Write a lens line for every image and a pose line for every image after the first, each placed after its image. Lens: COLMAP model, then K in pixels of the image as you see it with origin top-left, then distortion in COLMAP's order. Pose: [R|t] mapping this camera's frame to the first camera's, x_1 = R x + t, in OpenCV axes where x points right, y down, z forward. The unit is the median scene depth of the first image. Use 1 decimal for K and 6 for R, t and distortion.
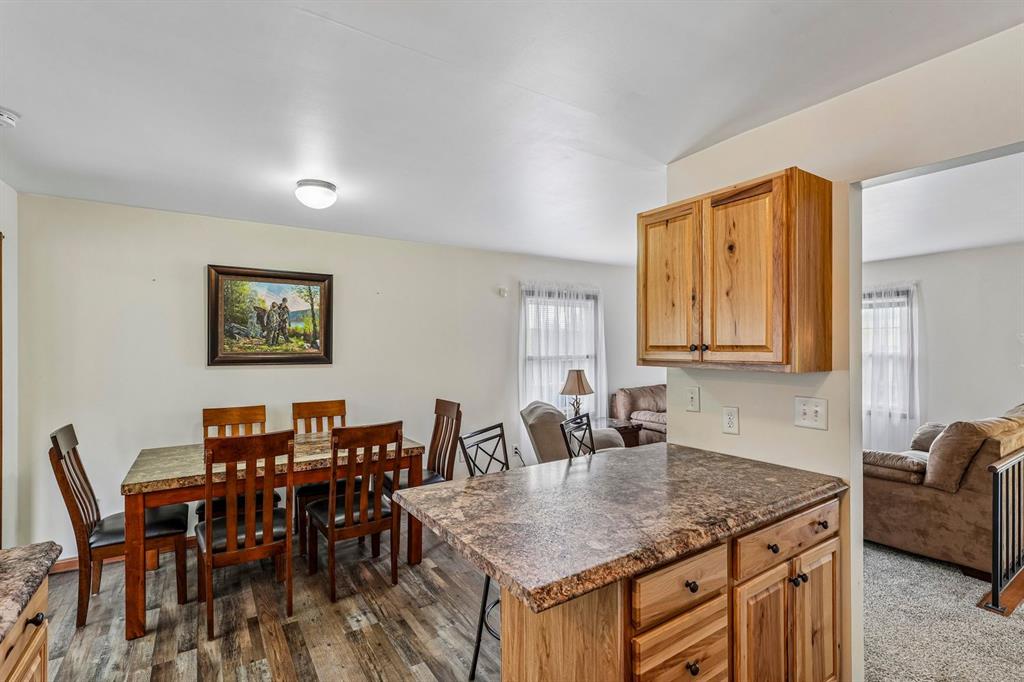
lens RADIAL K [[471.5, 0, 512.5], [0, 471.5, 353.5], [0, 0, 1]] dist [-0.011821, -0.002348]
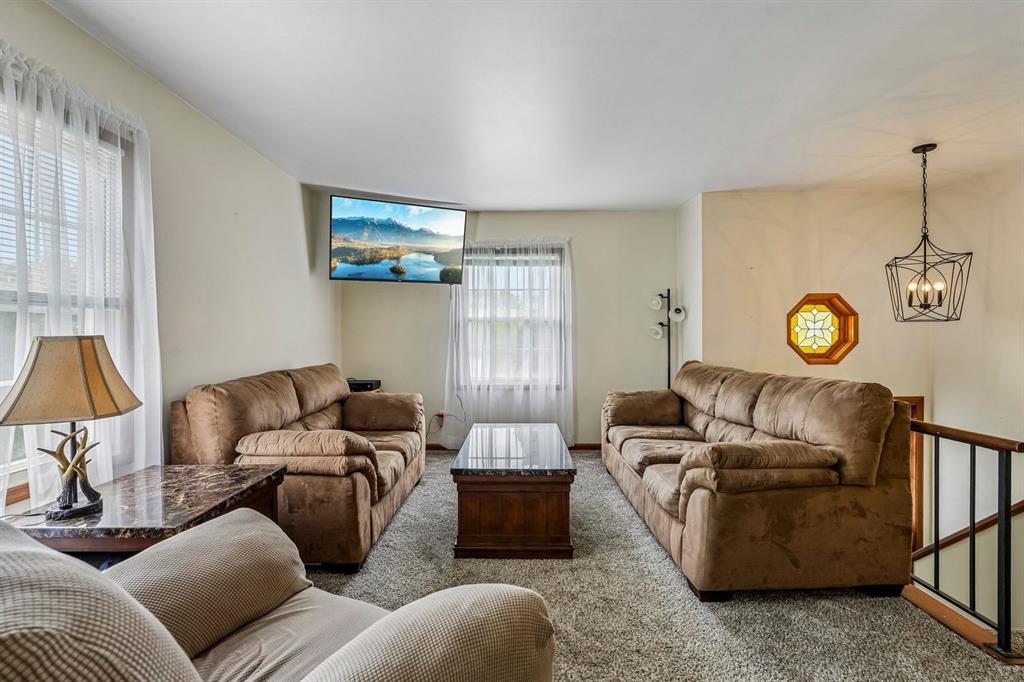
lens RADIAL K [[471.5, 0, 524.6], [0, 471.5, 328.2], [0, 0, 1]] dist [-0.011821, -0.002348]
pose [[0.542817, 0.009239, 0.839800, 0.059862], [0.011317, 0.999768, -0.018314, 0.054687], [-0.839775, 0.019445, 0.542586, 0.841170]]
